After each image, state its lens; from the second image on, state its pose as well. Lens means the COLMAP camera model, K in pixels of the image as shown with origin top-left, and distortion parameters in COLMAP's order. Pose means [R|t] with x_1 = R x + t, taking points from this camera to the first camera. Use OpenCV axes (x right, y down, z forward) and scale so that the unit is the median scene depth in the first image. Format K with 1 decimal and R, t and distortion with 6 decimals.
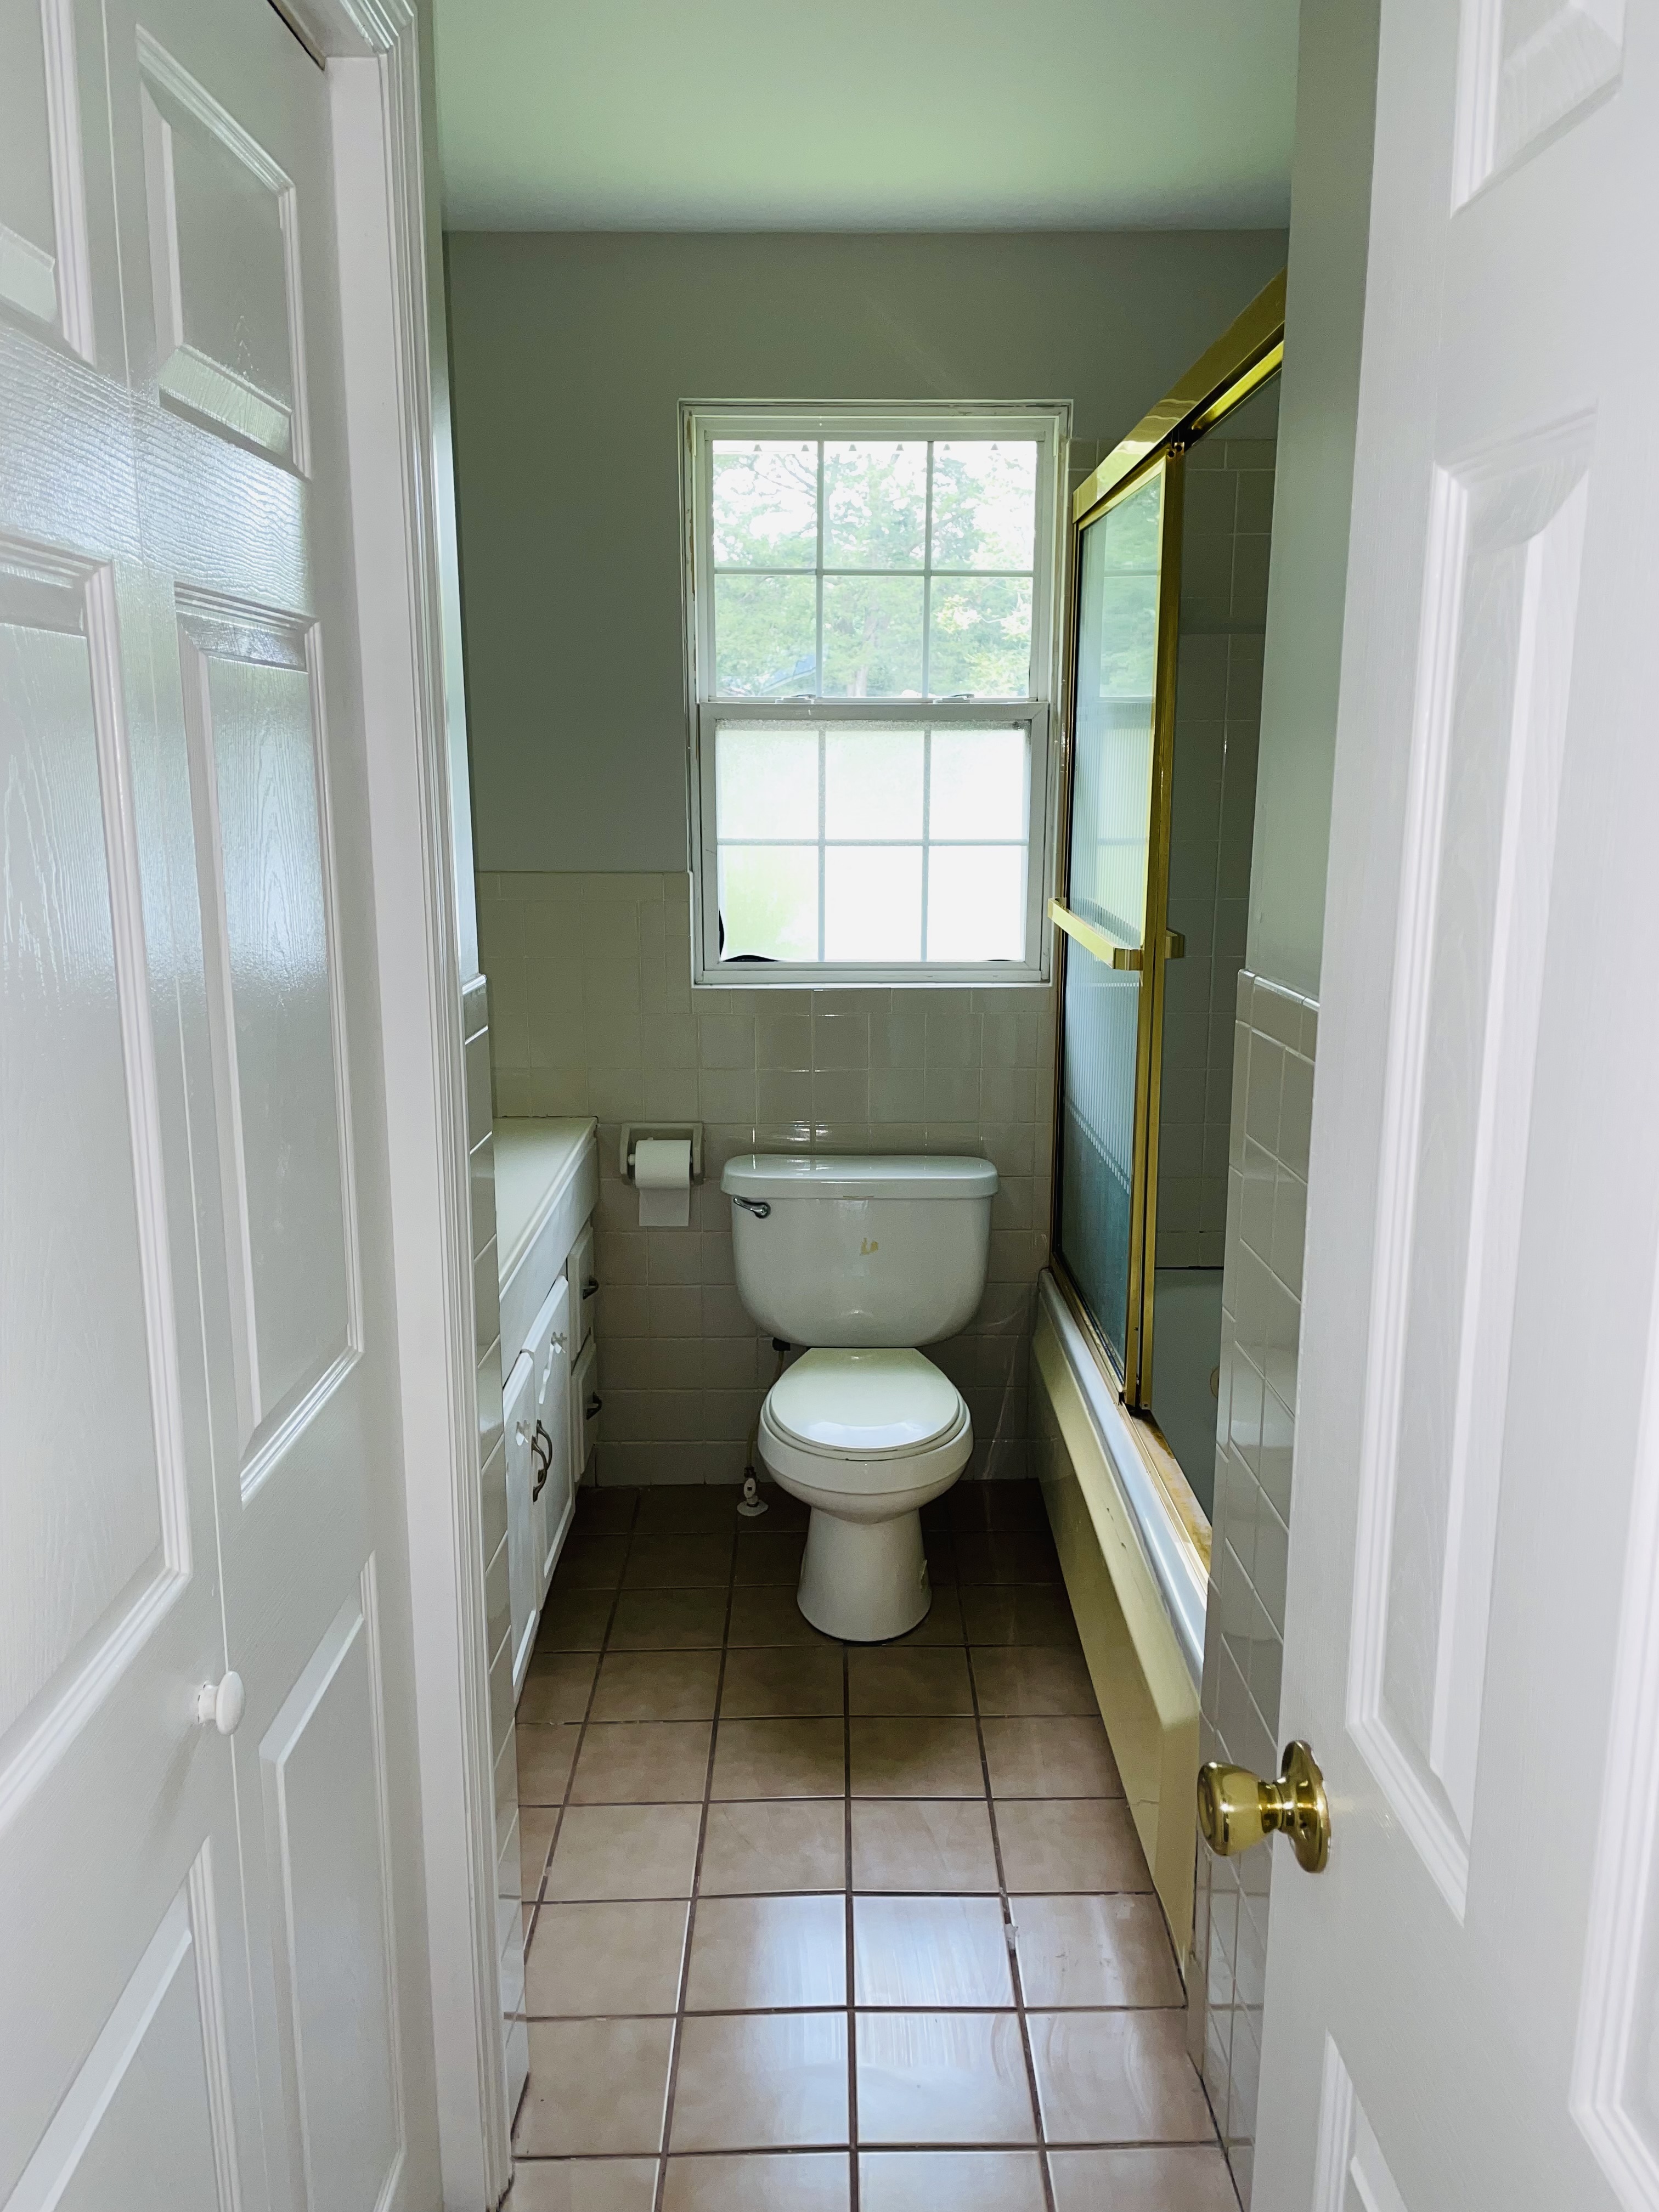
lens RADIAL K [[1653.6, 0, 830.4], [0, 1653.6, 1134.1], [0, 0, 1]] dist [0.060223, -0.001195]
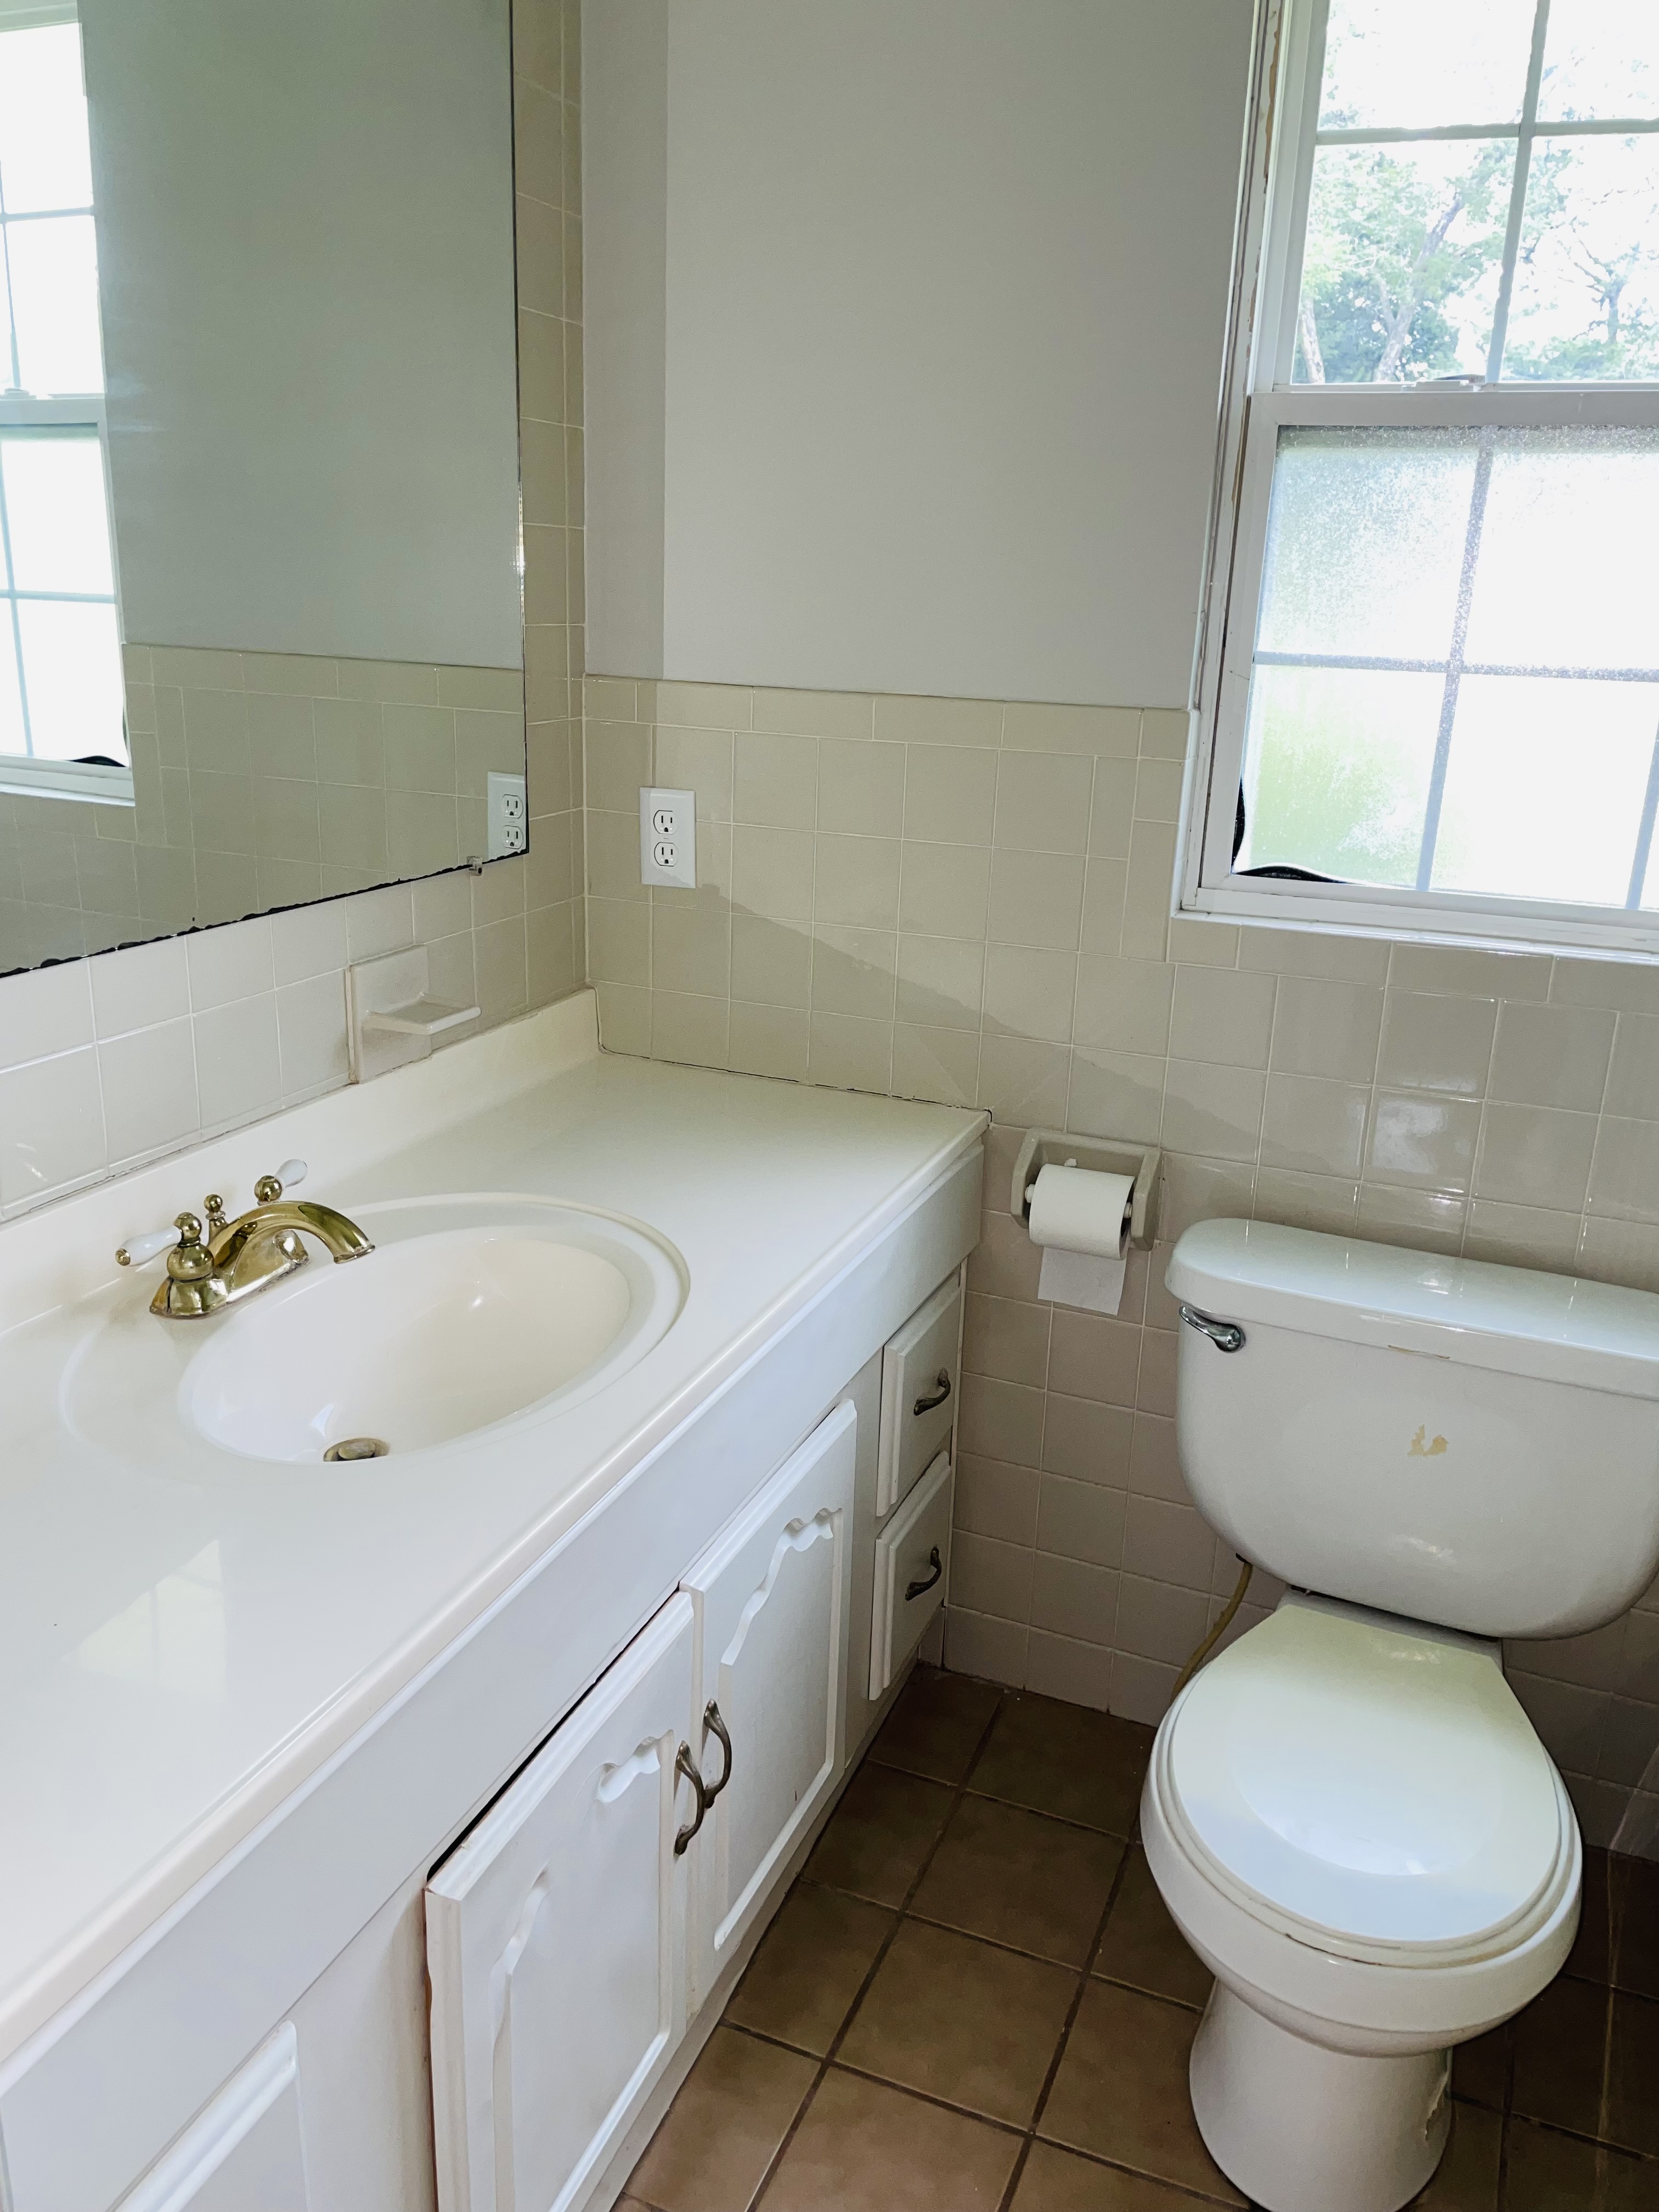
lens RADIAL K [[1667.9, 0, 822.2], [0, 1667.9, 1086.5], [0, 0, 1]] dist [0.090333, -0.120866]
pose [[0.919568, 0.142312, -0.366255, 0.026098], [-0.118889, 0.989188, 0.085861, -0.066616], [0.374514, -0.035411, 0.926545, 0.424248]]
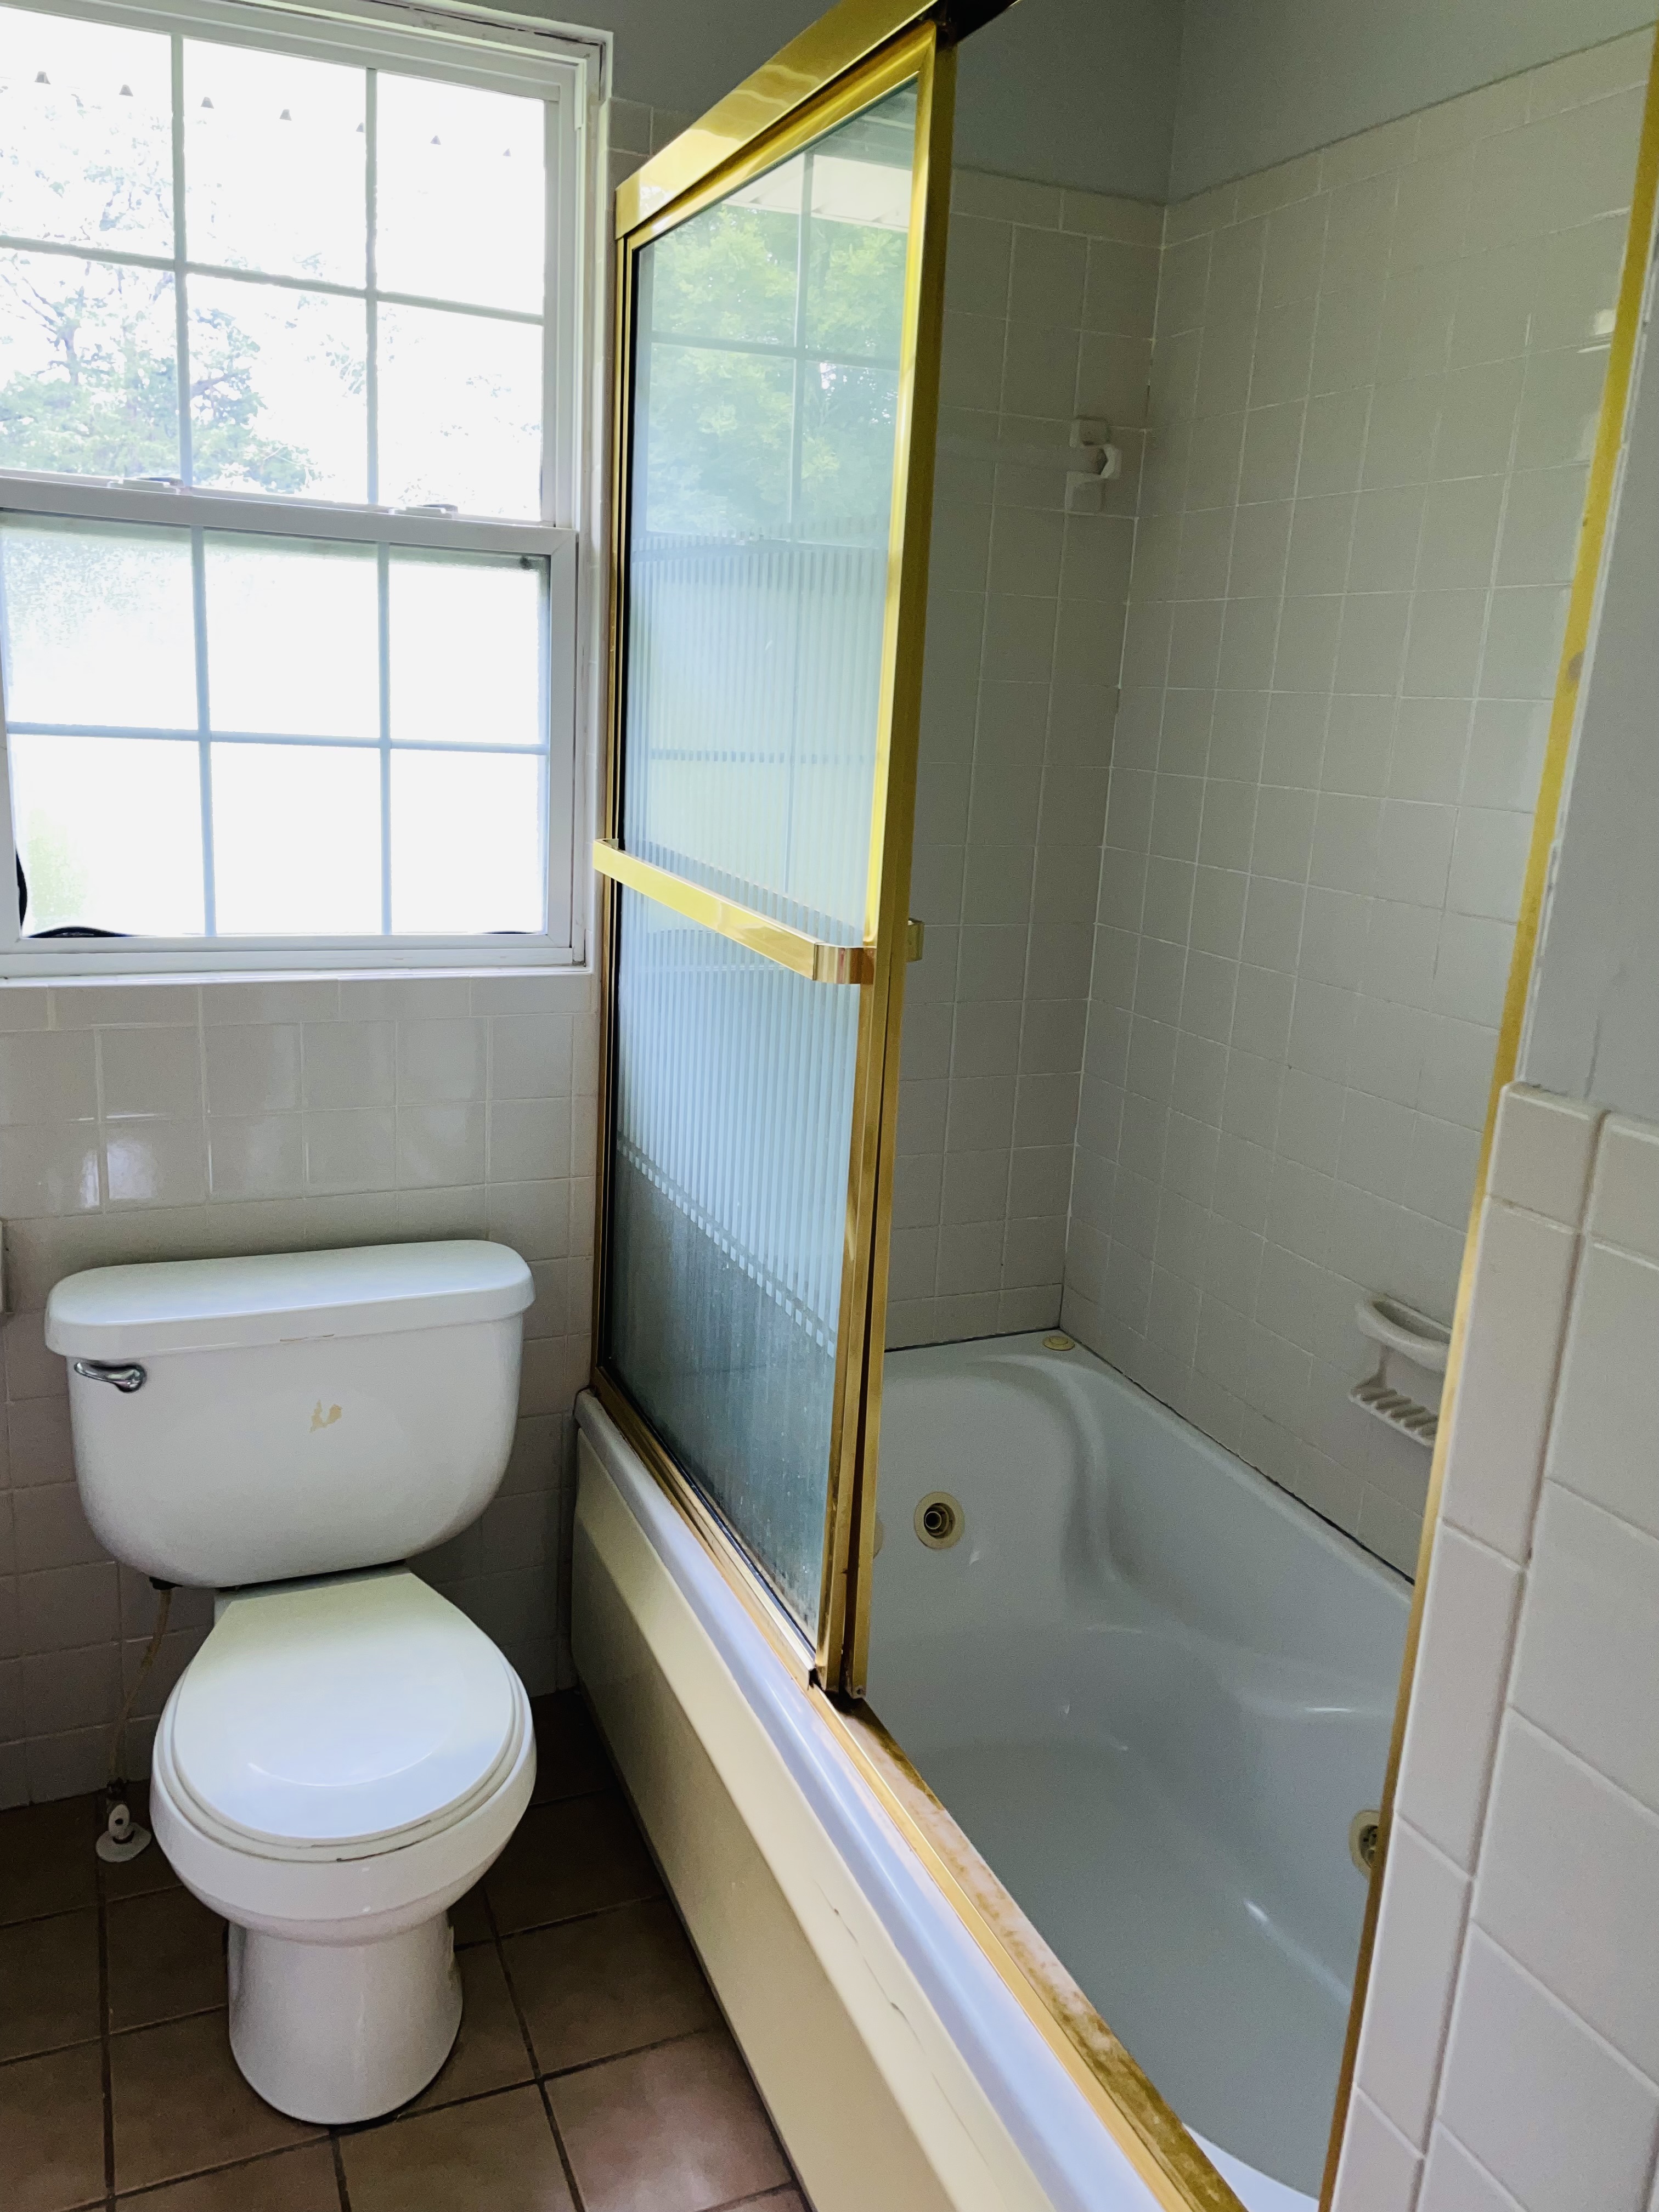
lens RADIAL K [[1667.9, 0, 822.2], [0, 1667.9, 1086.5], [0, 0, 1]] dist [0.090333, -0.120866]
pose [[0.920452, -0.045390, 0.388211, -0.042007], [0.035475, 0.998836, 0.032673, -0.063618], [-0.389243, -0.016302, 0.920991, 0.360958]]
